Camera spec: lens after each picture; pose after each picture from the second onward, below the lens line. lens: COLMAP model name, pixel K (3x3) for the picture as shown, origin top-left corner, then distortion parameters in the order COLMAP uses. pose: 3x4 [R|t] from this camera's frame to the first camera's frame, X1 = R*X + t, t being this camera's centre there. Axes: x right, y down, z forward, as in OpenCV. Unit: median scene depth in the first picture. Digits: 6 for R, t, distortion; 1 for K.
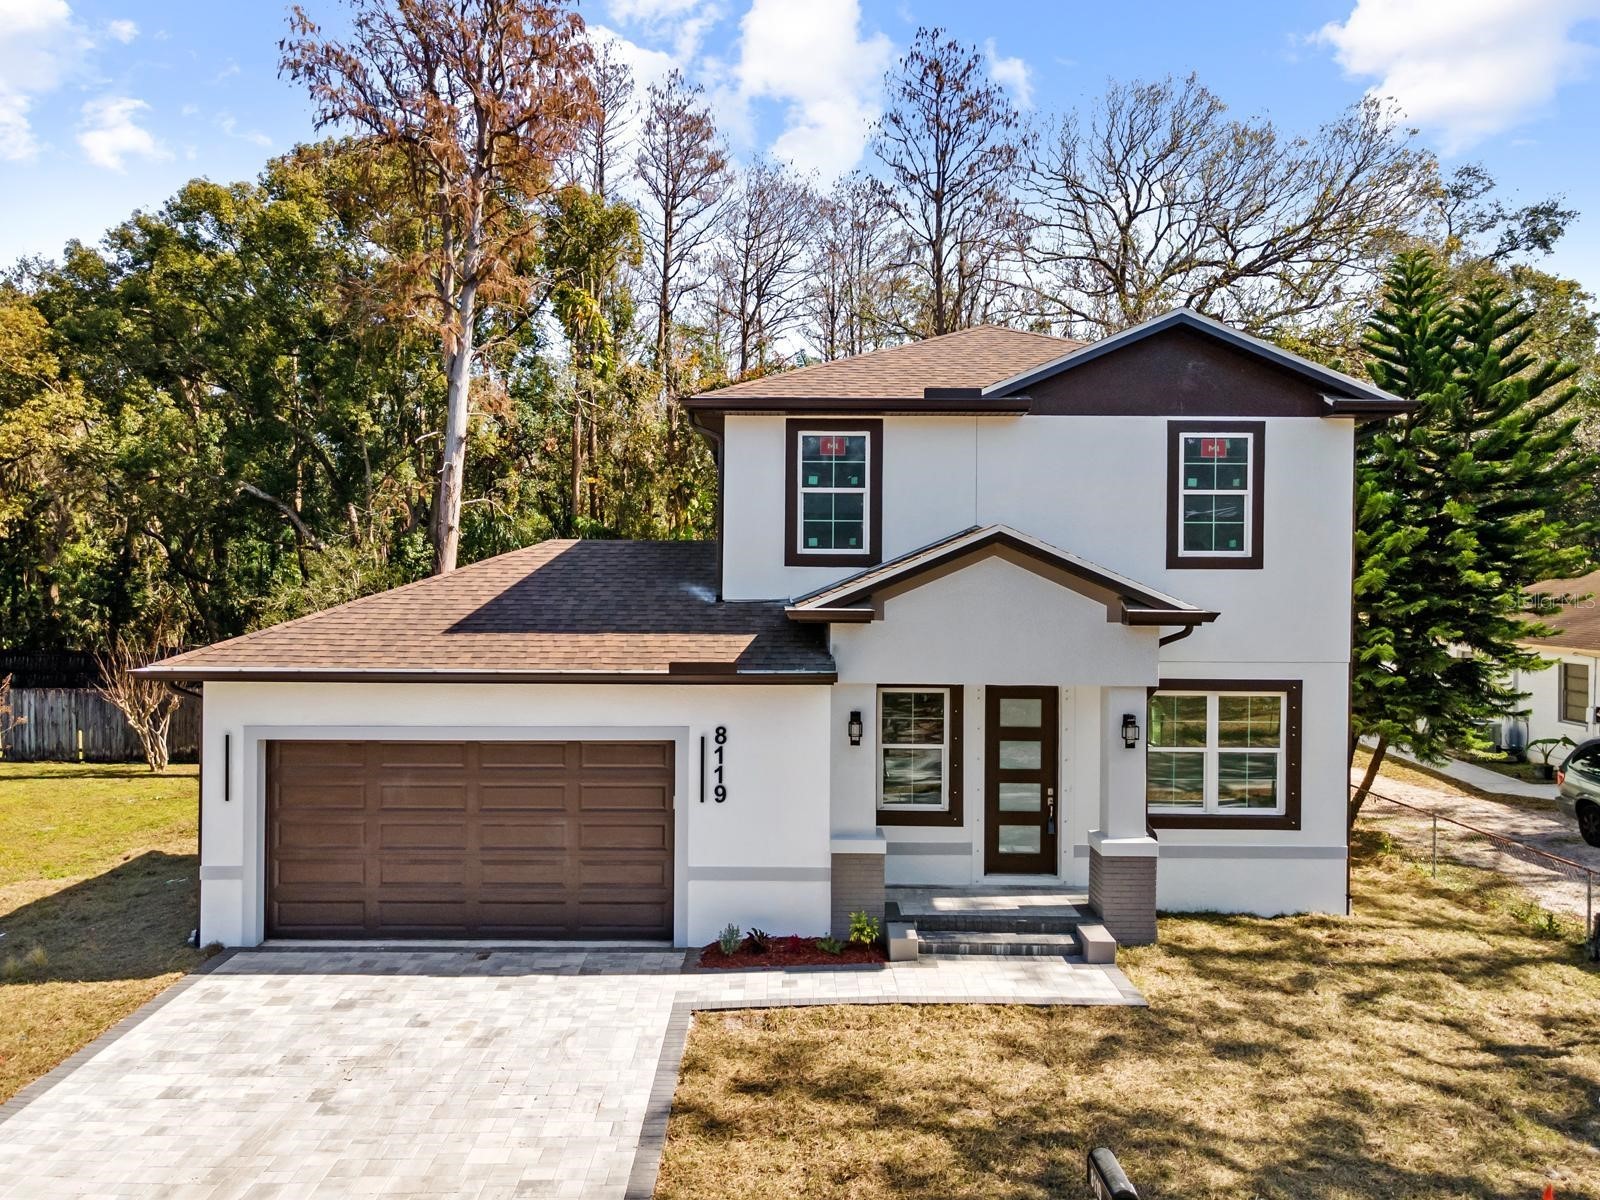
lens RADIAL K [[1172.3, 0, 800.0], [0, 1172.3, 600.0], [0, 0, 1]] dist [0.008592, 0.048796]
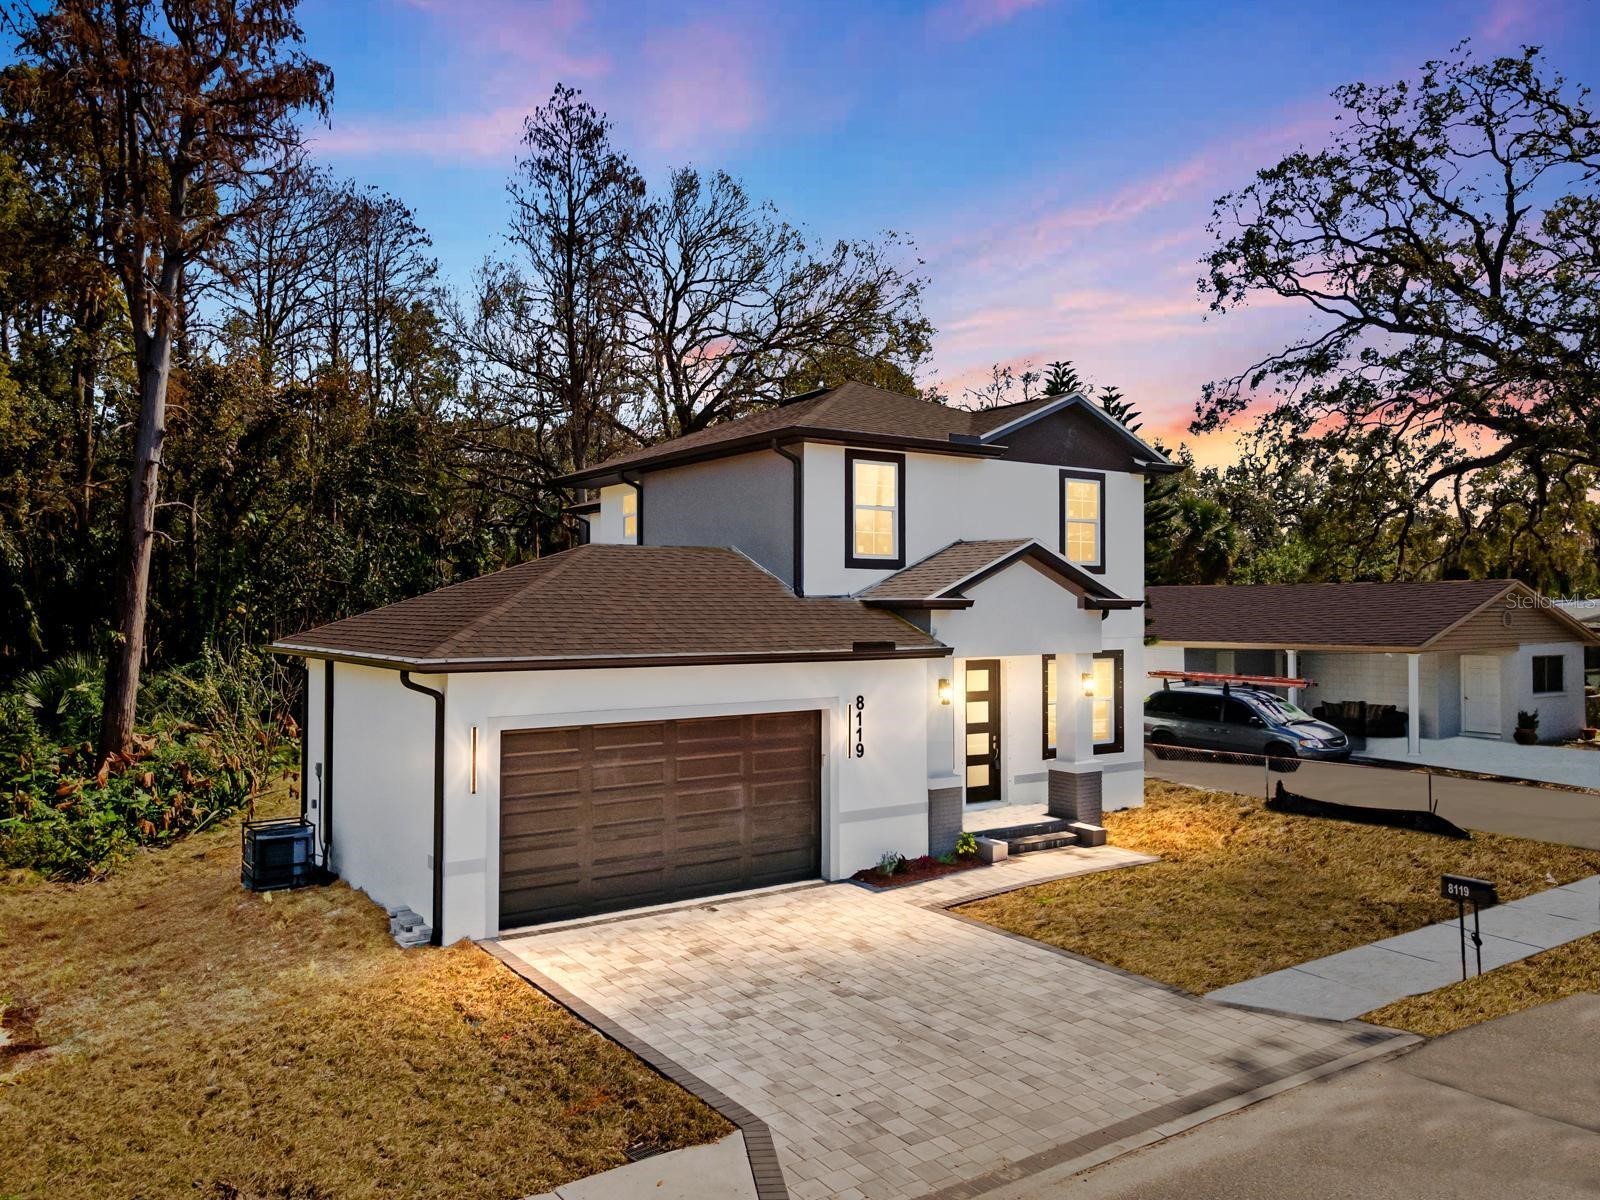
lens RADIAL K [[1150.8, 0, 800.0], [0, 1150.8, 600.0], [0, 0, 1]] dist [0.031541, 0.000636]
pose [[0.827299, -0.003470, 0.561752, -0.795717], [0.018657, 0.999599, -0.021302, 0.032127], [-0.561452, 0.028103, 0.827032, 0.031719]]
